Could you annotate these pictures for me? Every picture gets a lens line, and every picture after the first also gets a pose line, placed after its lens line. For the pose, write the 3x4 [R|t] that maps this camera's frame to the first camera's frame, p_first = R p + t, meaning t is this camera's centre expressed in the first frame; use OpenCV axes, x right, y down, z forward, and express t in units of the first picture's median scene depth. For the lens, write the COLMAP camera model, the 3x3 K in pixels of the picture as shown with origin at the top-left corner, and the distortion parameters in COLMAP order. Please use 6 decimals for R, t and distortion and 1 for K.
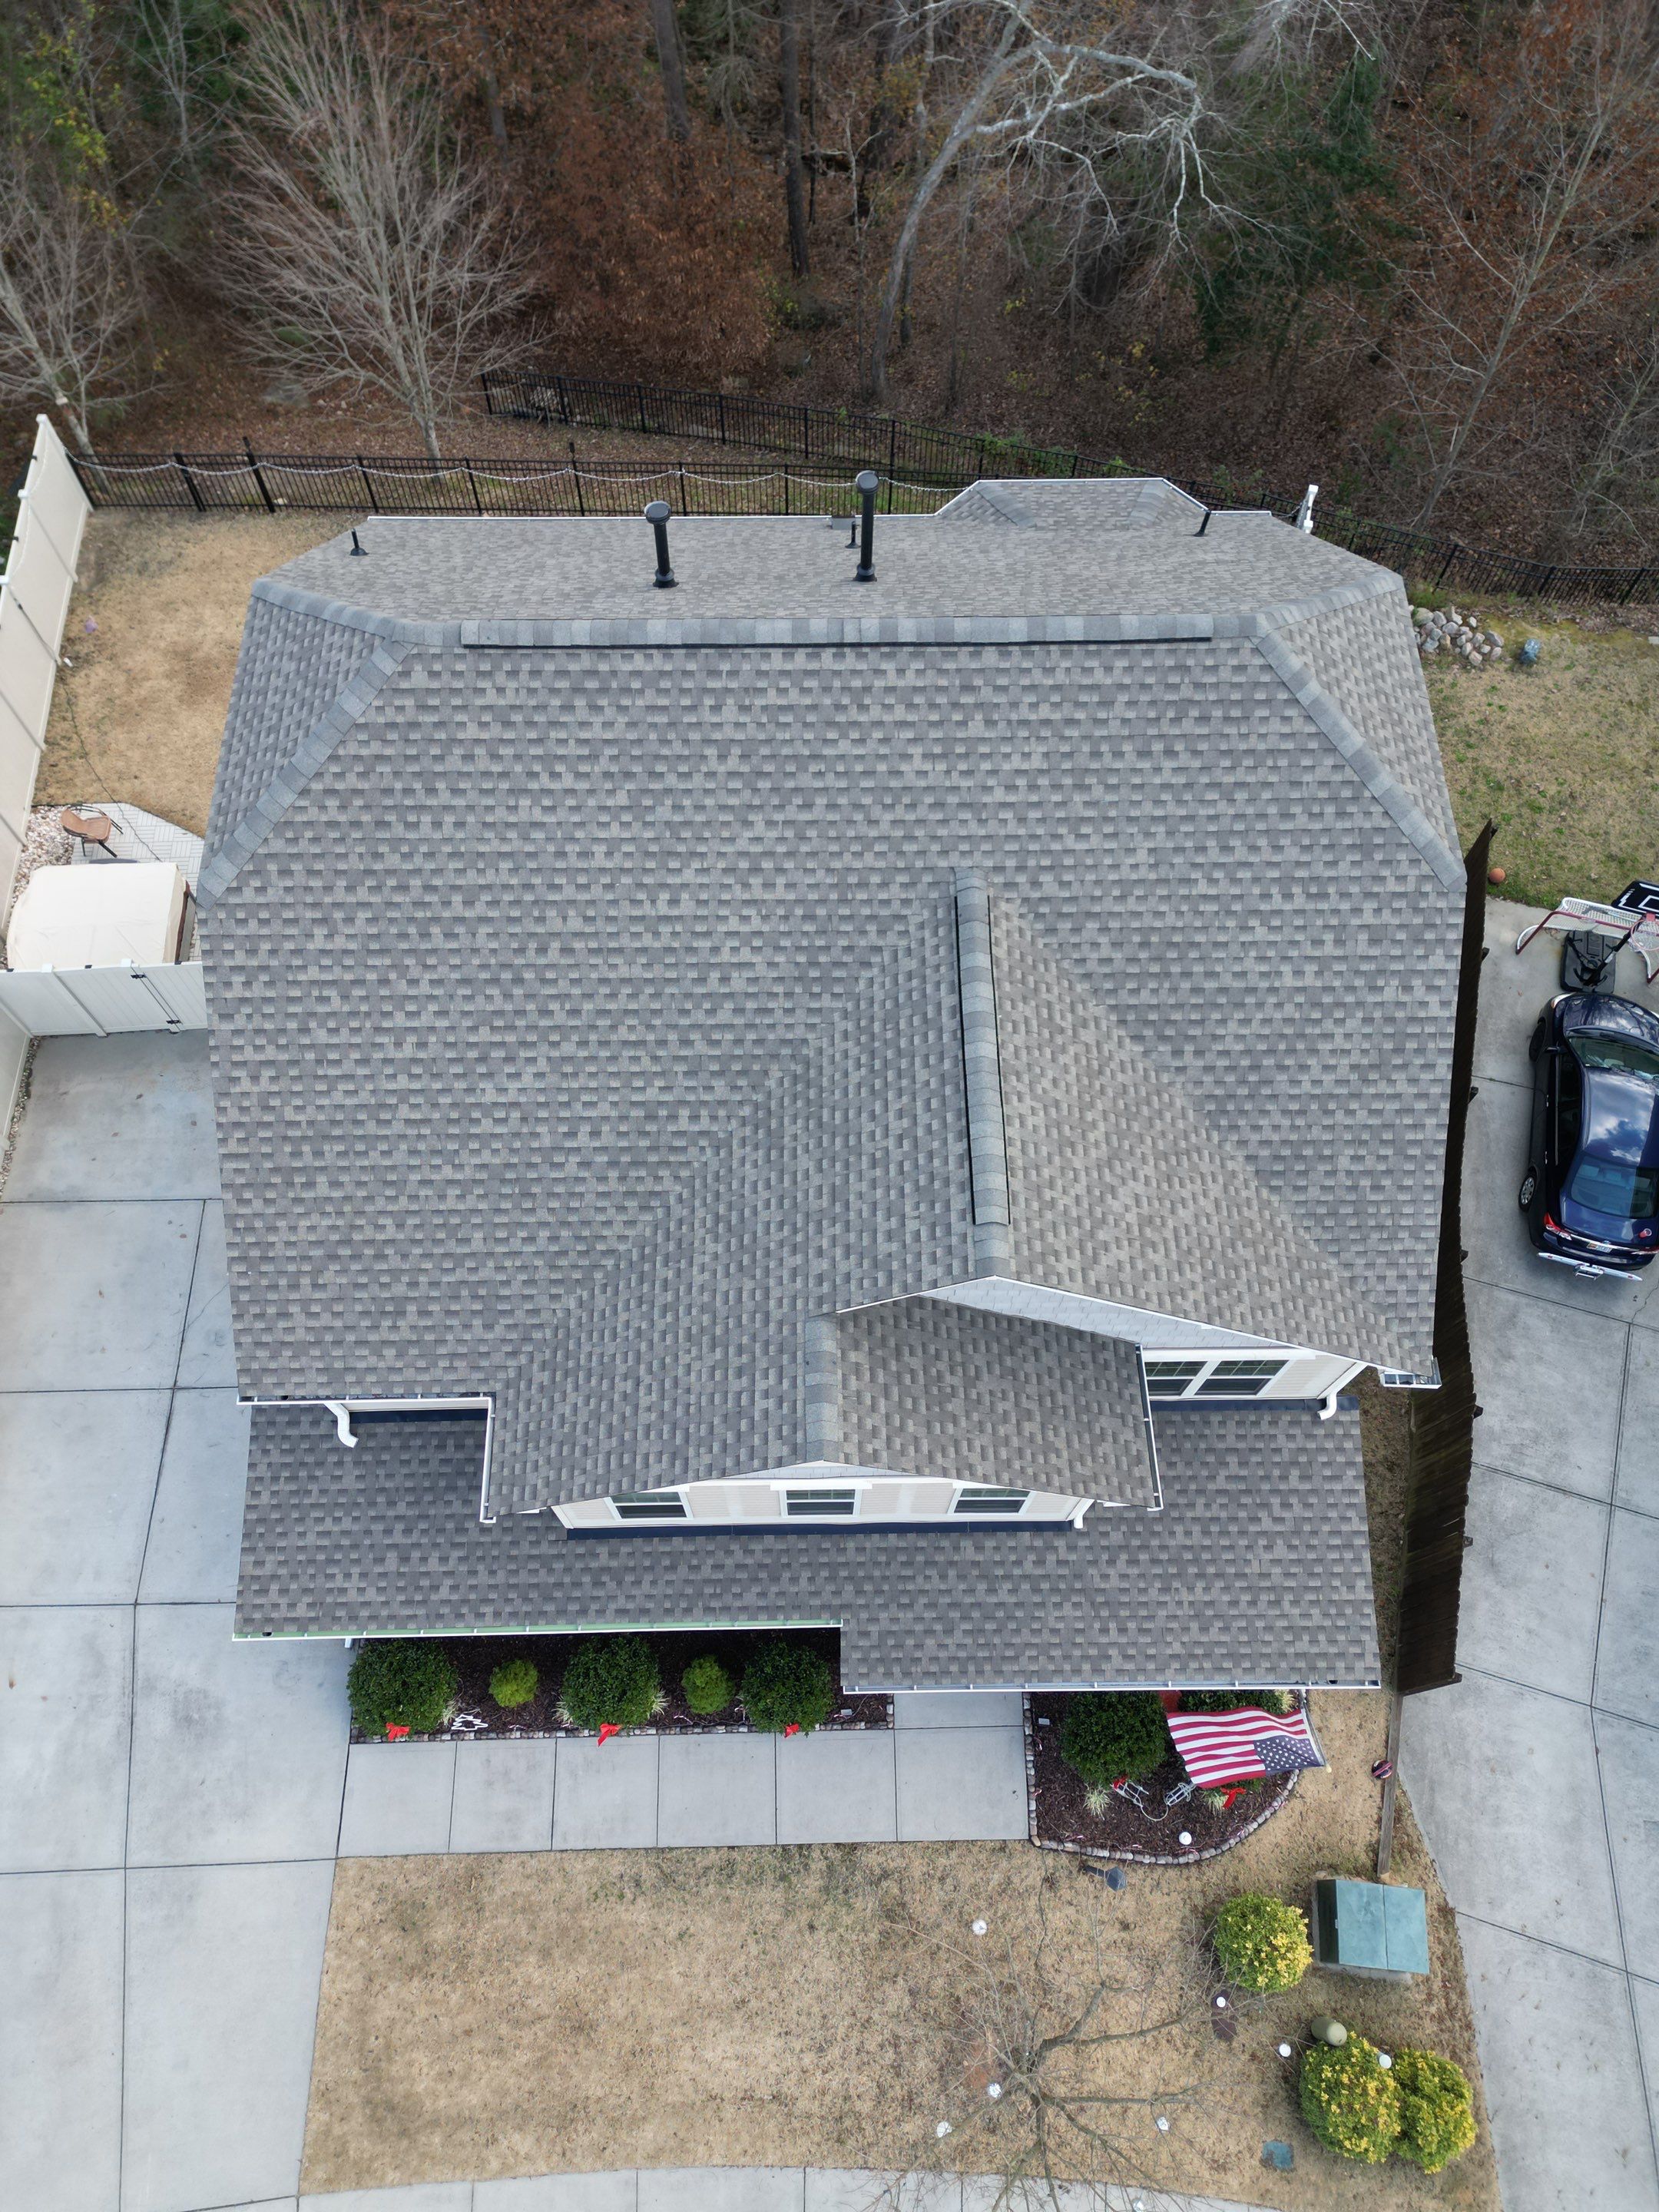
lens RADIAL K [[1537.1, 0, 820.2], [0, 1537.1, 1112.1], [0, 0, 1]] dist [0.065086, -0.045820]
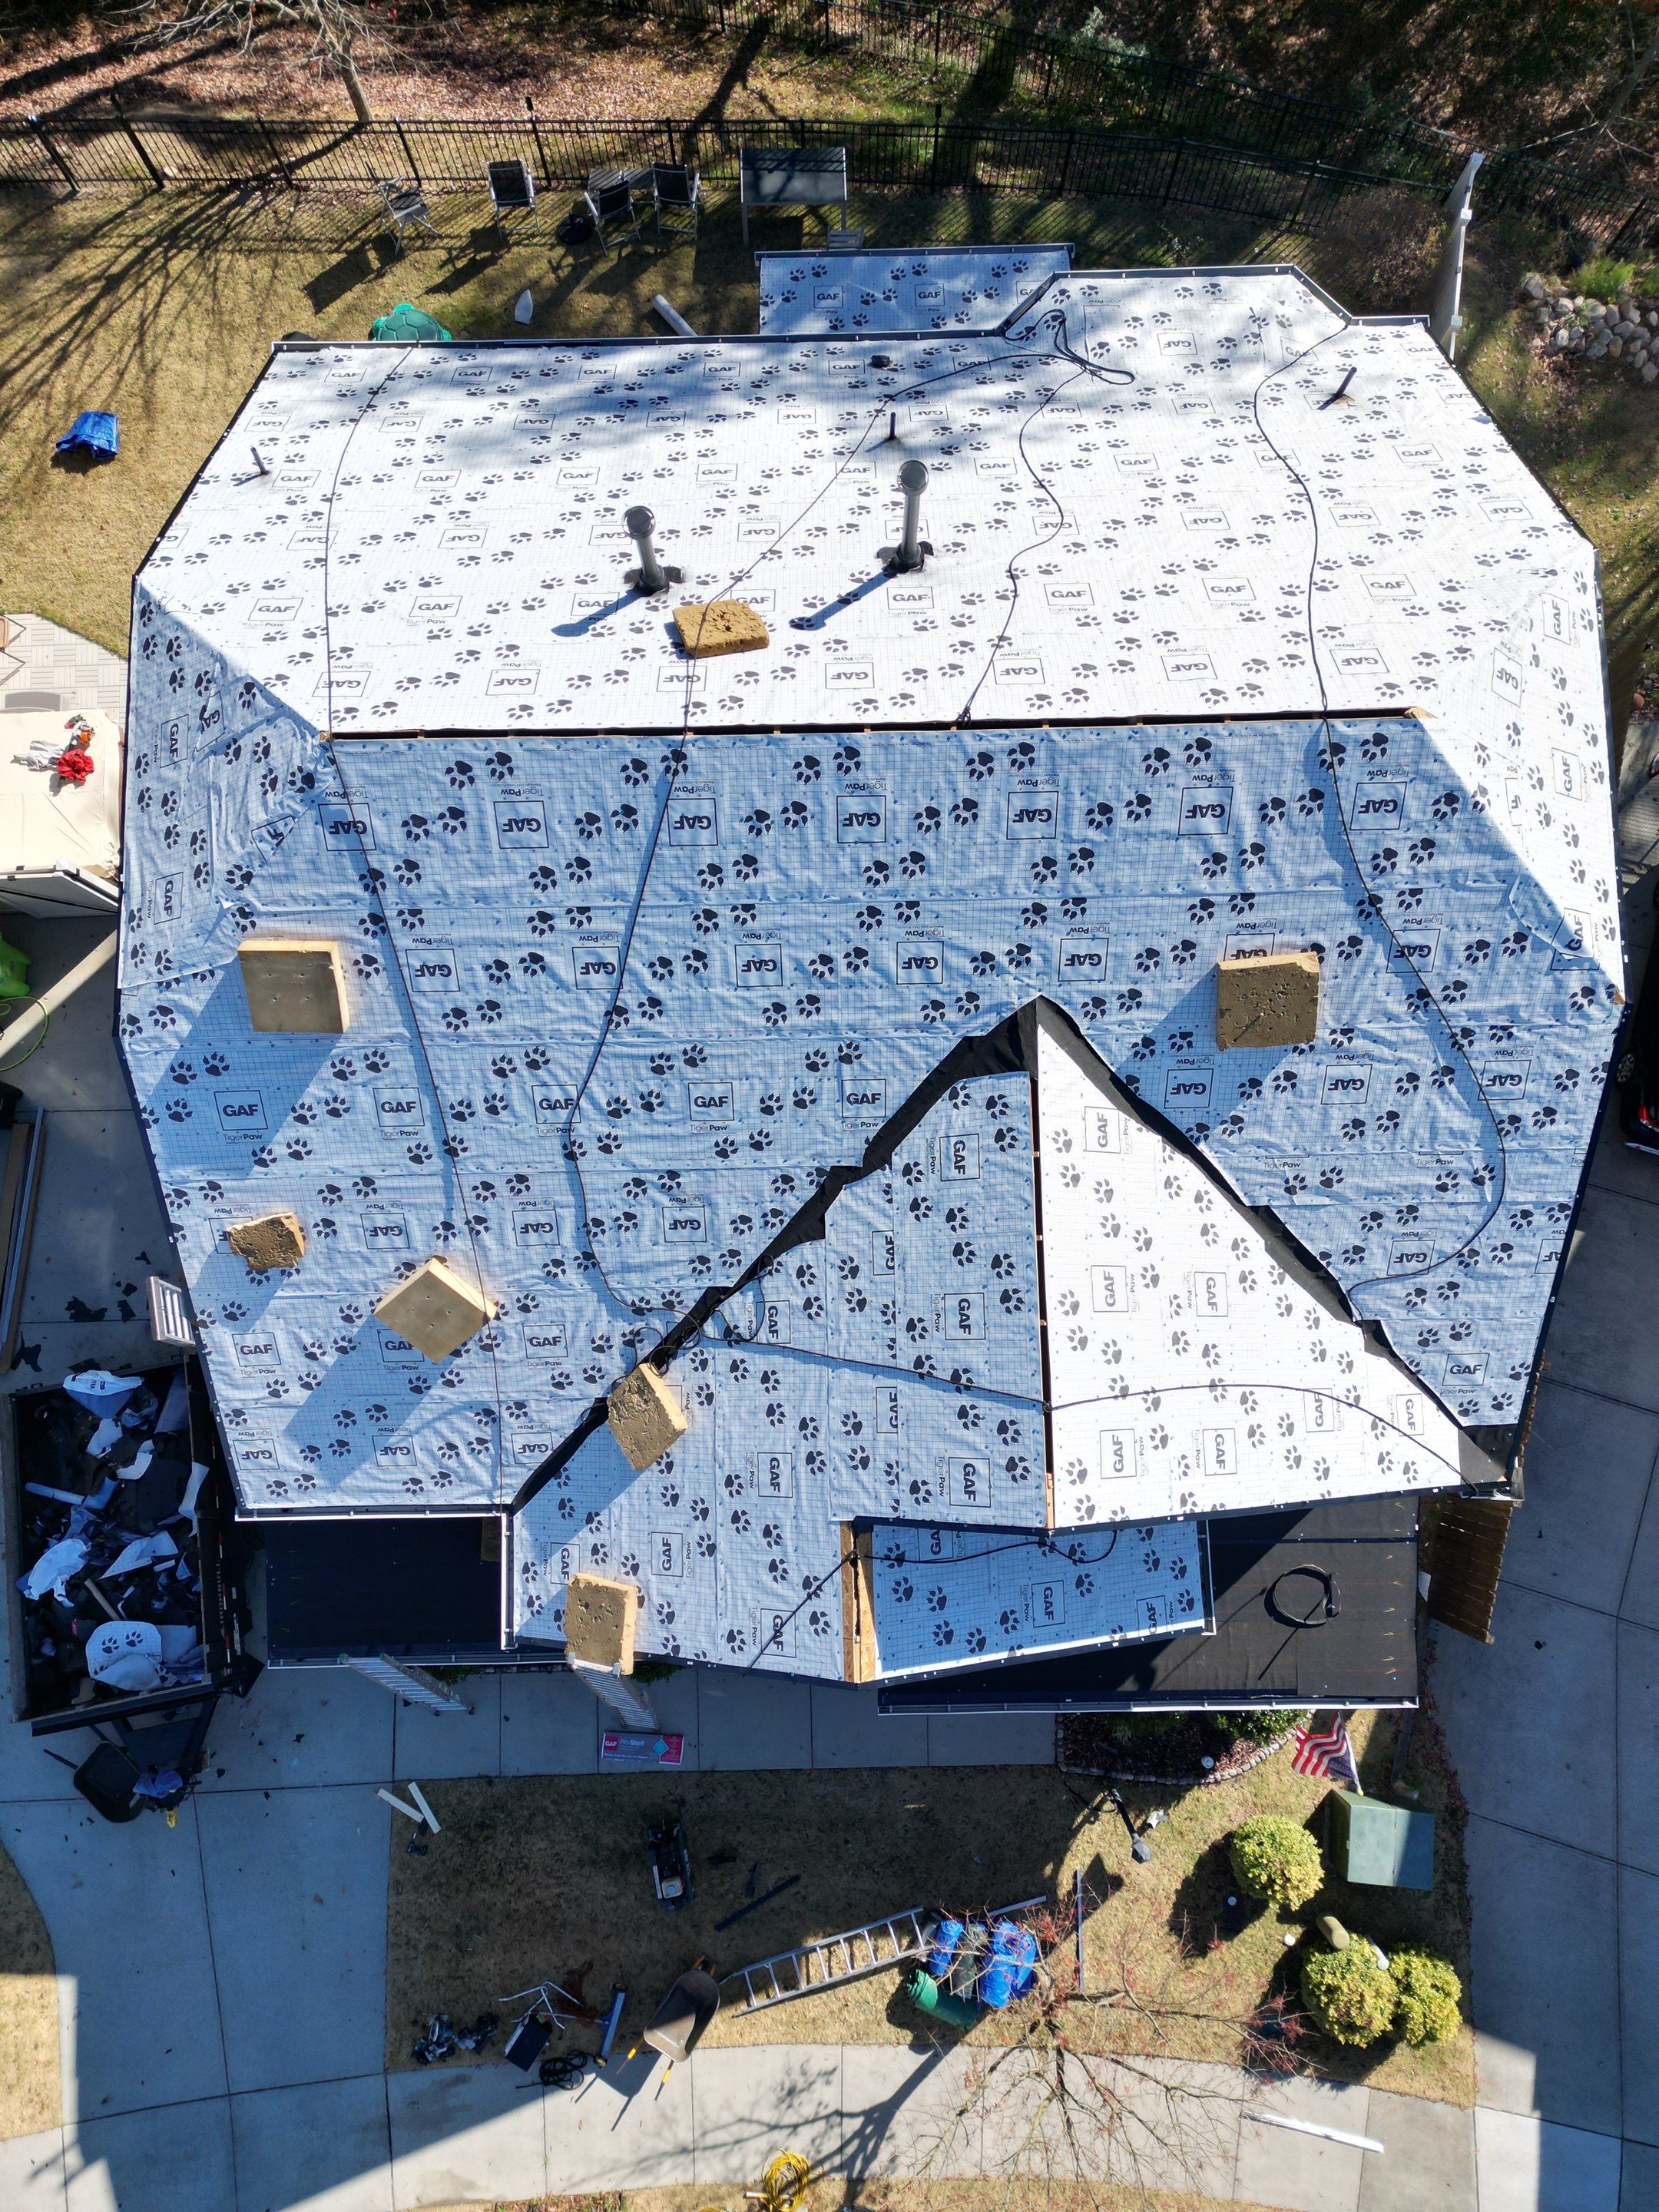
lens RADIAL K [[1528.1, 0, 829.5], [0, 1528.1, 1106.0], [0, 0, 1]] dist [0.079702, -0.070197]
pose [[0.999868, -0.006555, -0.014874, 0.002002], [0.010778, 0.952342, 0.304841, -0.336796], [0.012167, -0.304961, 0.952287, 0.188298]]
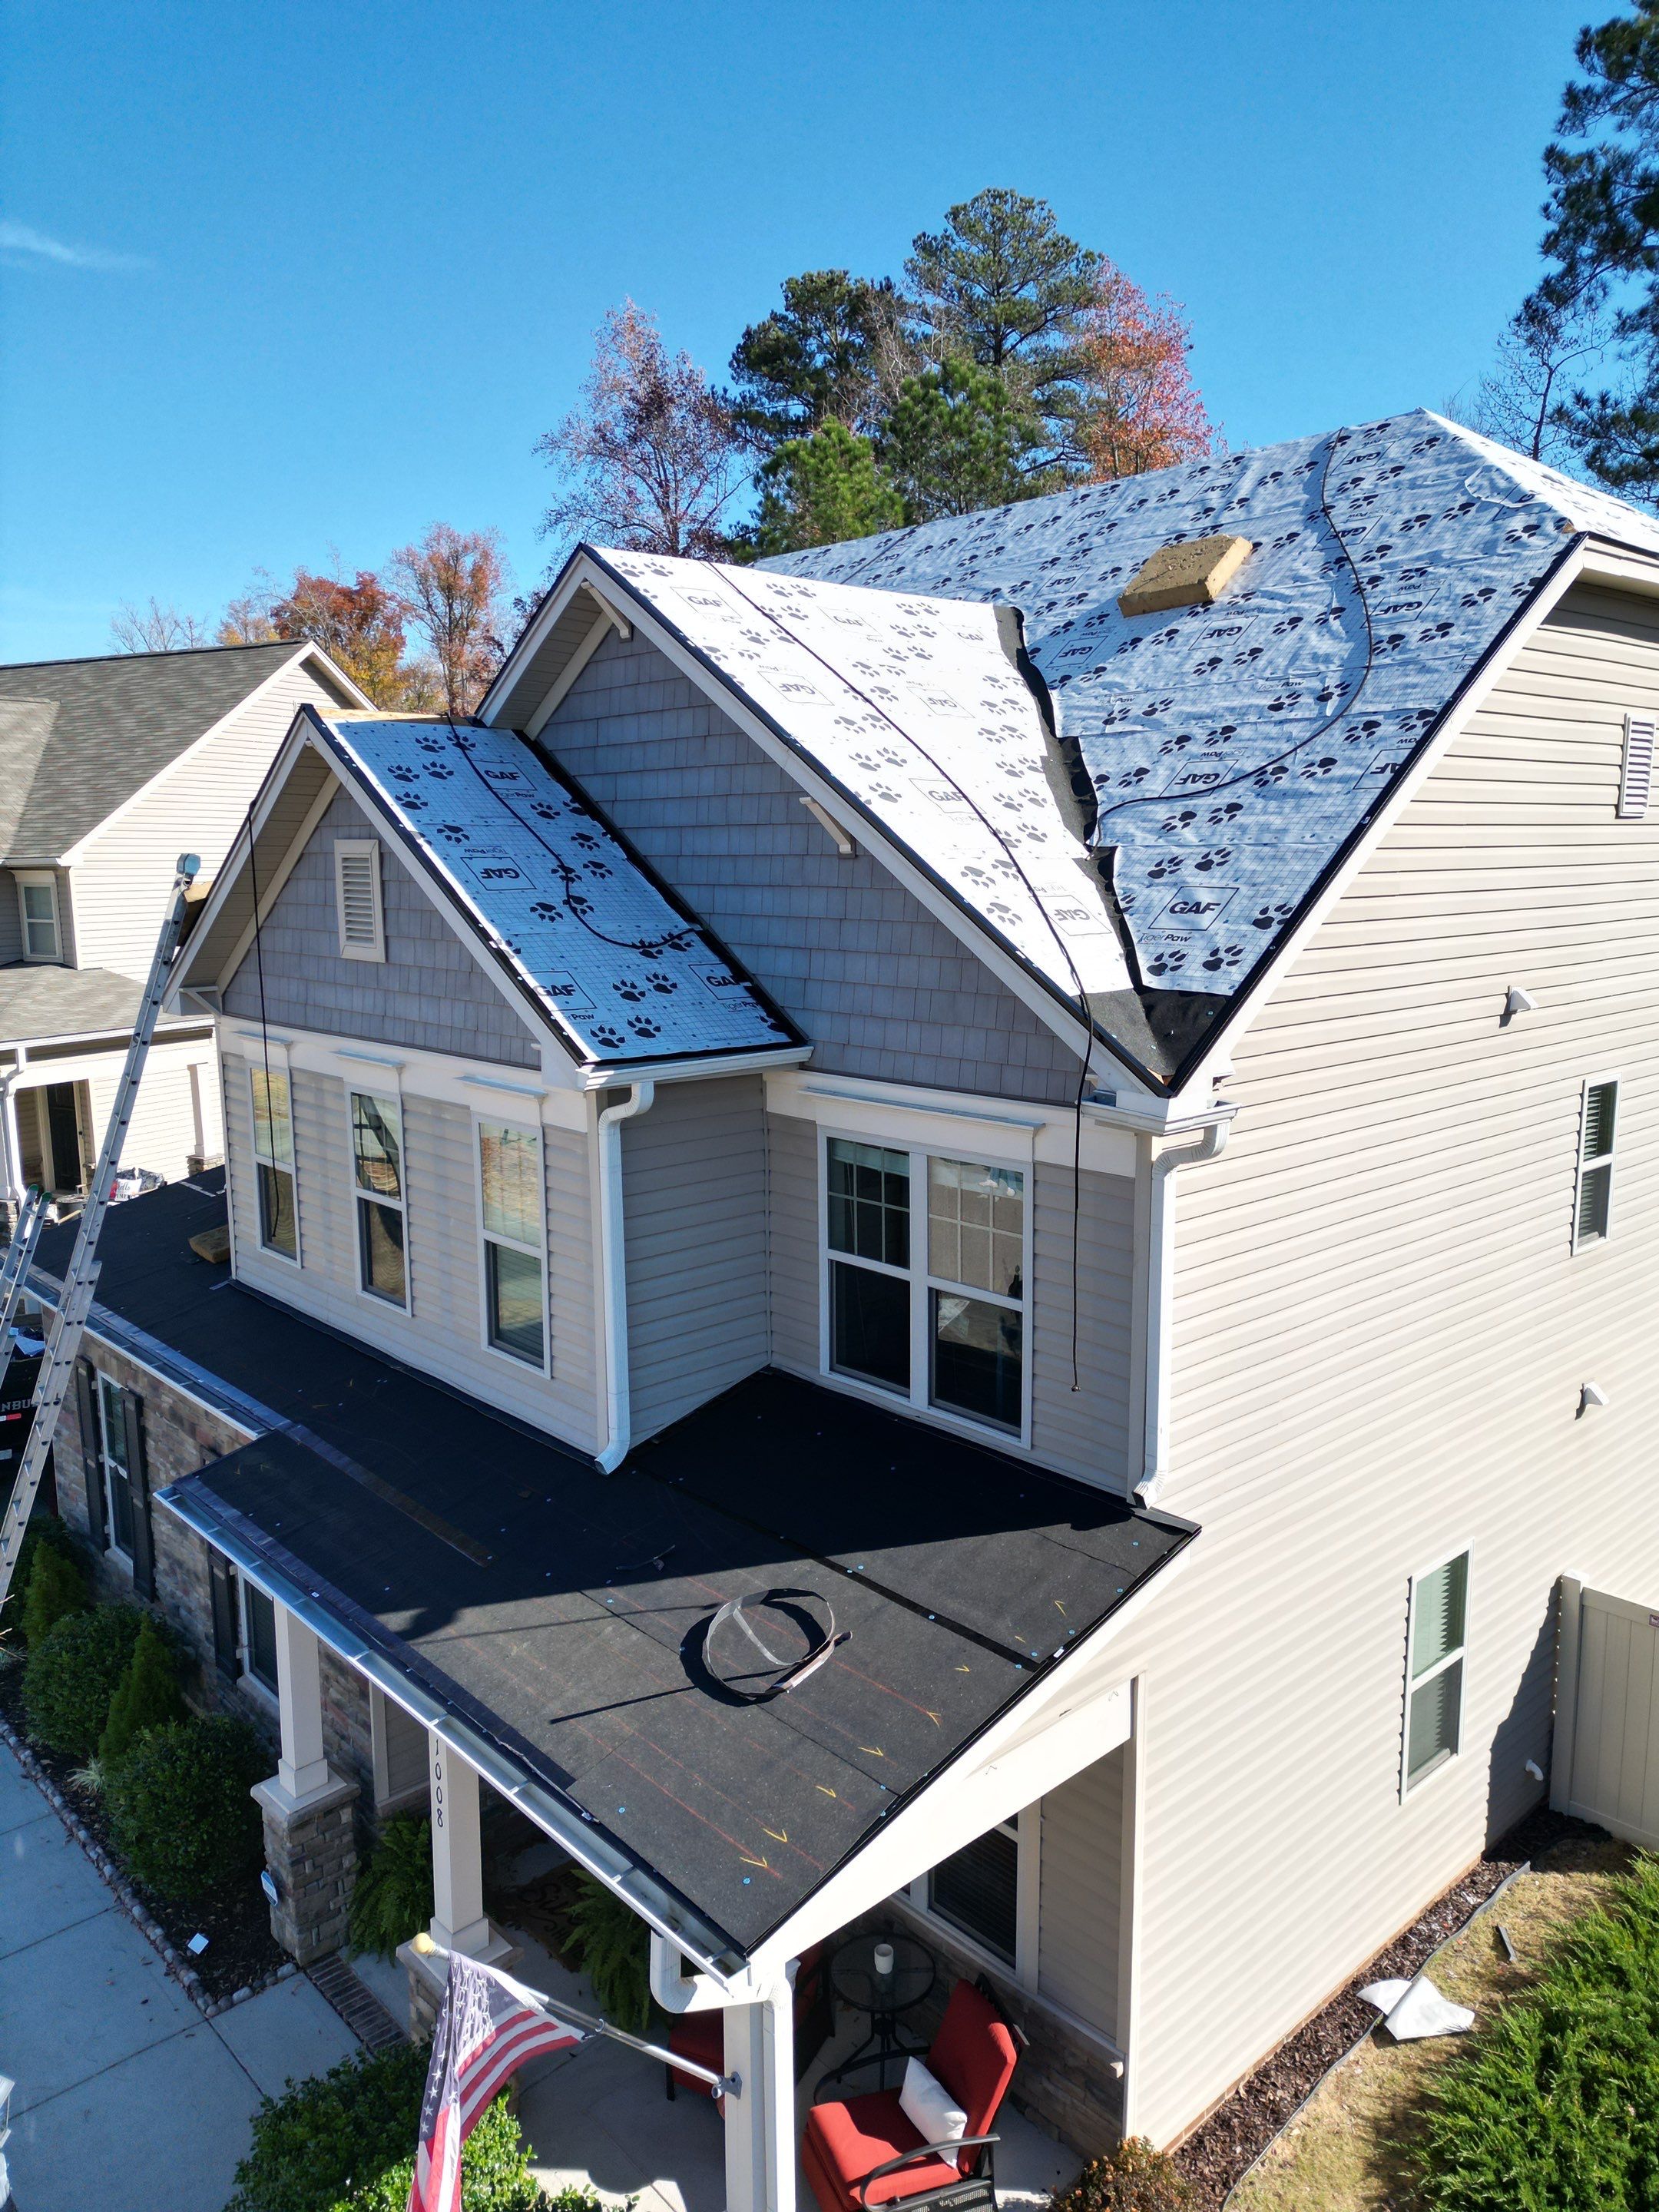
lens RADIAL K [[1528.1, 0, 829.5], [0, 1528.1, 1106.0], [0, 0, 1]] dist [0.079702, -0.070197]
pose [[0.663070, 0.112909, -0.739993, 0.670778], [-0.670045, 0.530258, -0.519486, 0.478956], [0.333733, 0.840284, 0.427252, 0.790049]]
